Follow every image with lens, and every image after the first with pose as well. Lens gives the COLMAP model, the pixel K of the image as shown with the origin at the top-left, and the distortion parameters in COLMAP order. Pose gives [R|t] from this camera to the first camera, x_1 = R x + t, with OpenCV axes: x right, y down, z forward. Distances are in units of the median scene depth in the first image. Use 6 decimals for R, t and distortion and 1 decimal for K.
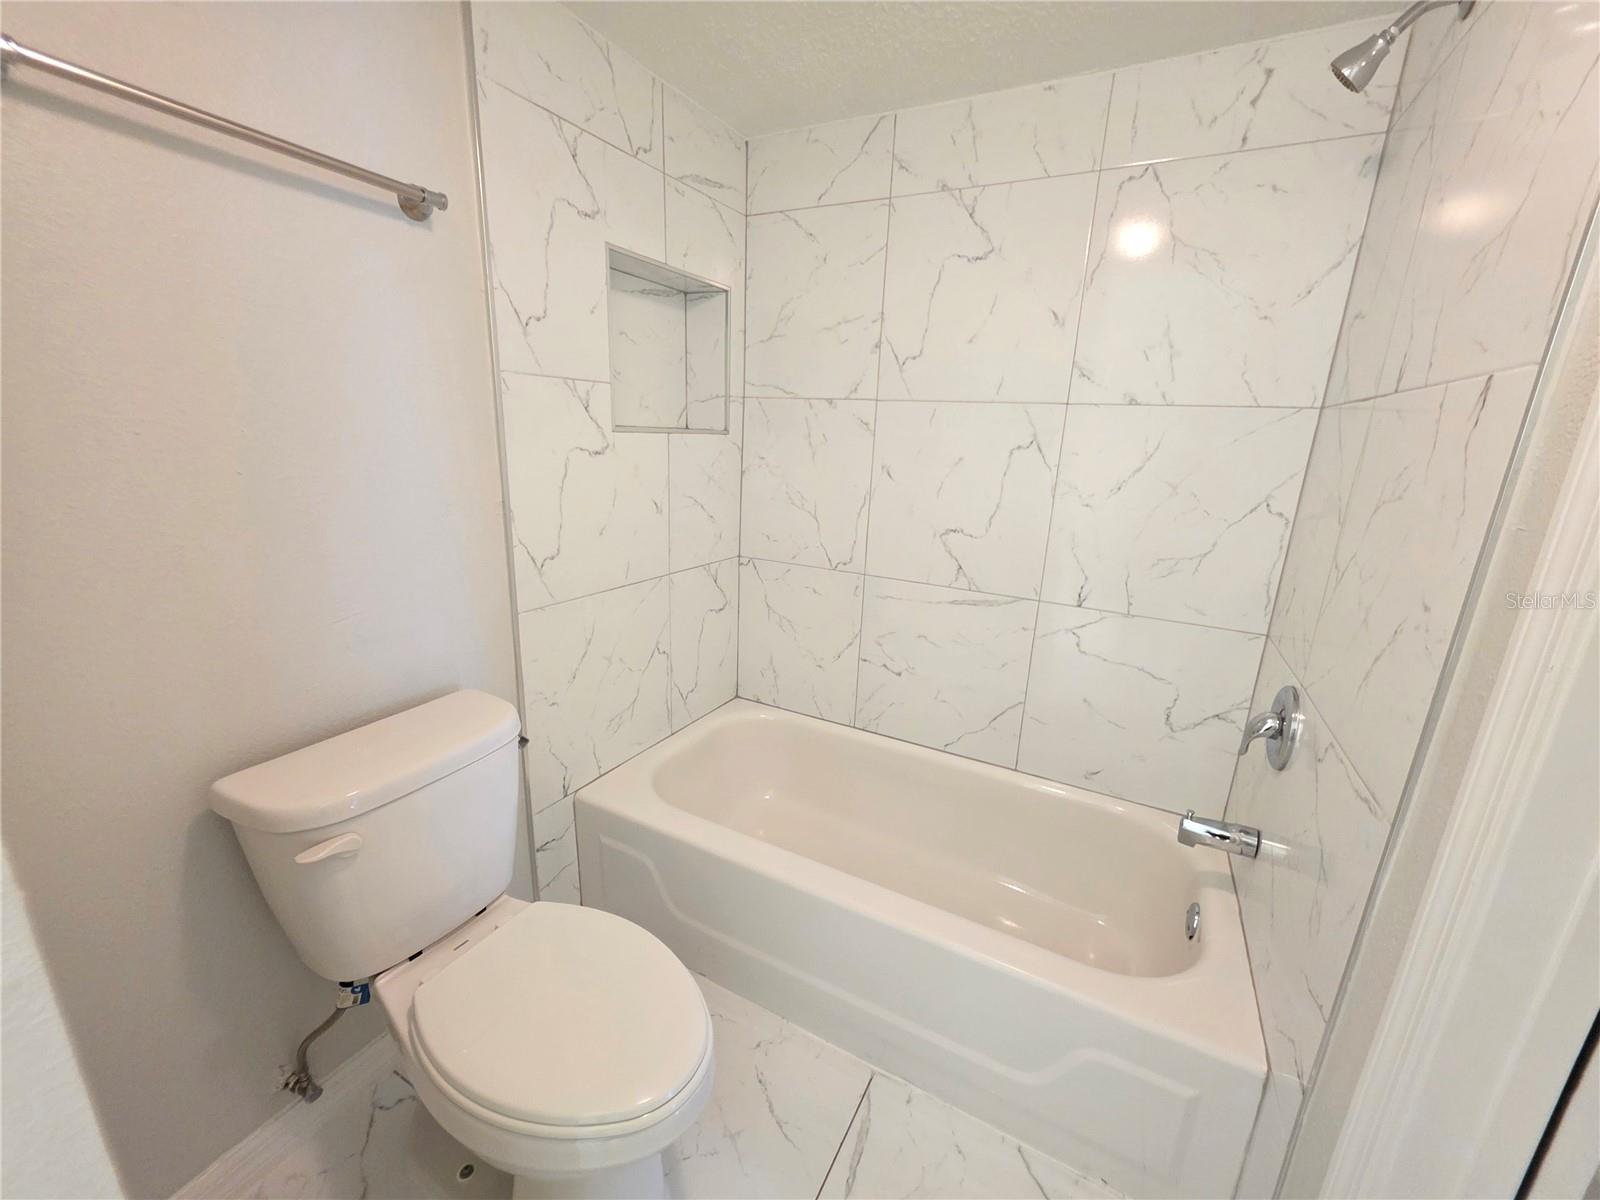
lens RADIAL K [[638.8, 0, 795.3], [0, 638.8, 595.9], [0, 0, 1]] dist [0.008606, -0.010920]
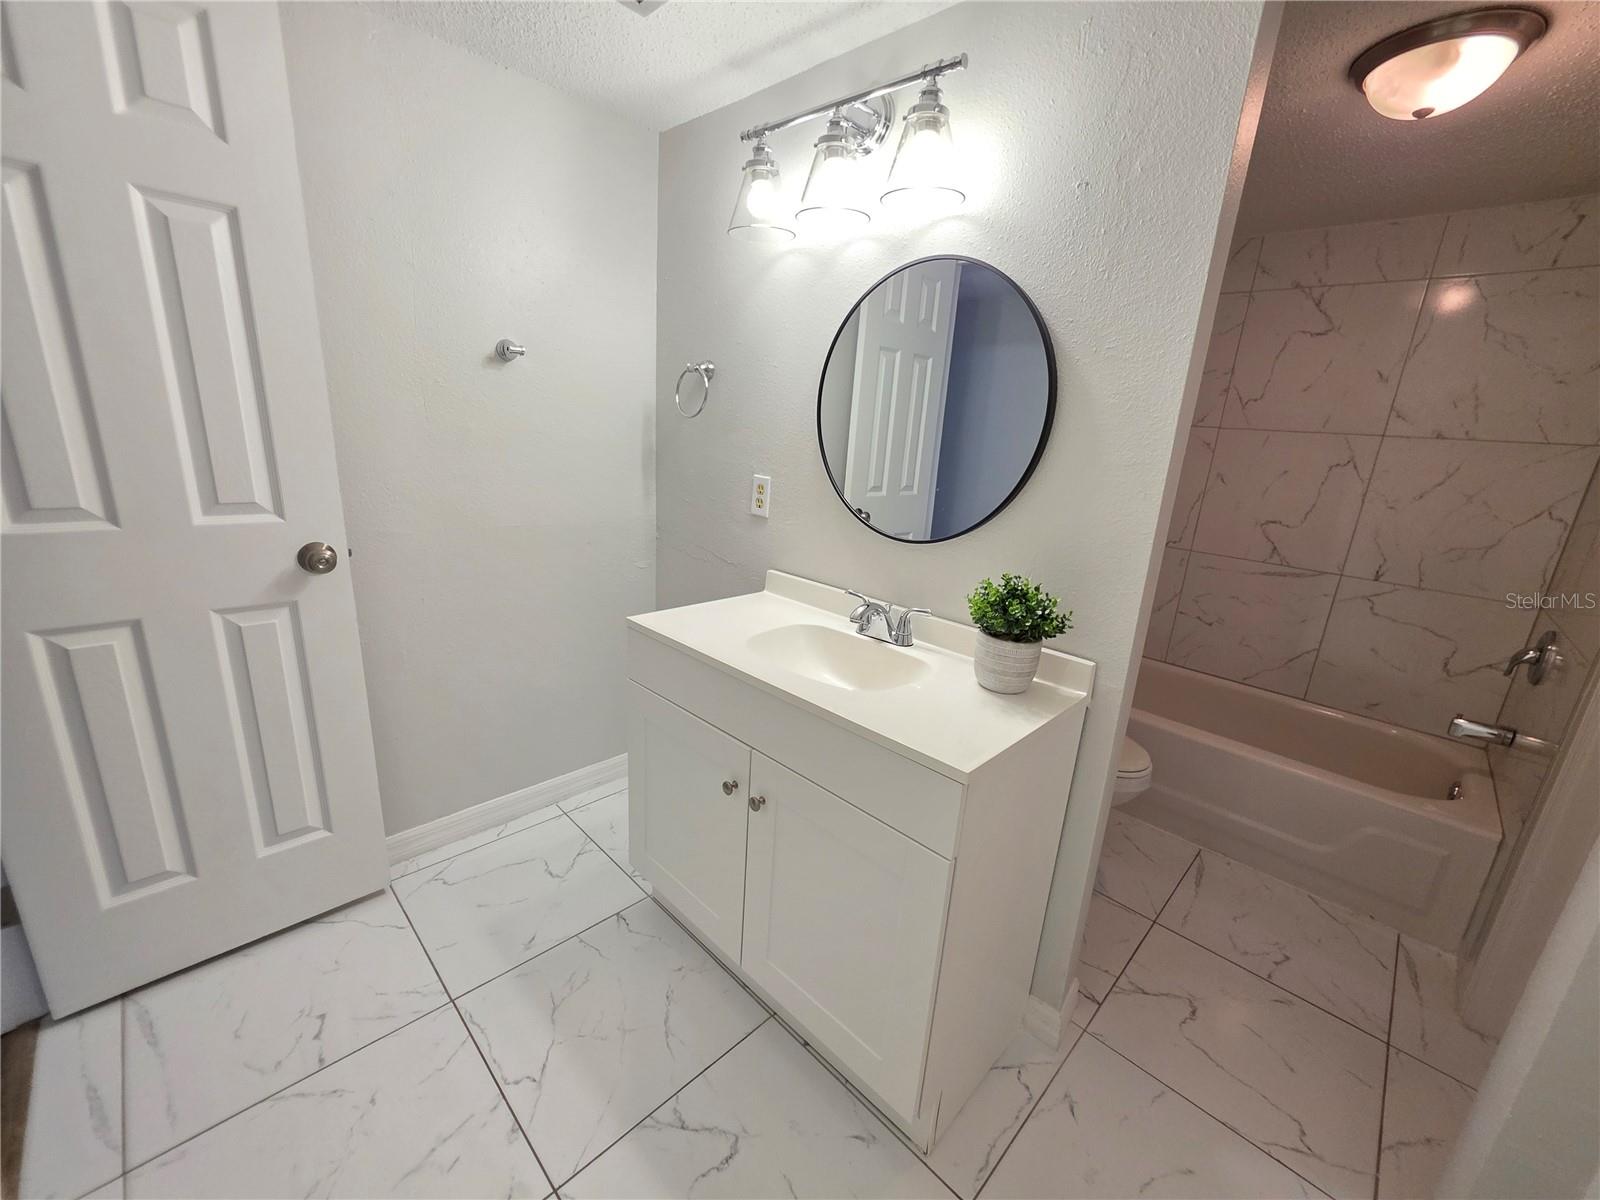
lens RADIAL K [[642.4, 0, 797.2], [0, 642.4, 599.0], [0, 0, 1]] dist [0.000764, -0.000120]
pose [[0.961231, 0.092888, -0.259628, -0.427831], [-0.092569, 0.995615, 0.013481, 0.164618], [0.259741, 0.011075, 0.965615, -0.724723]]
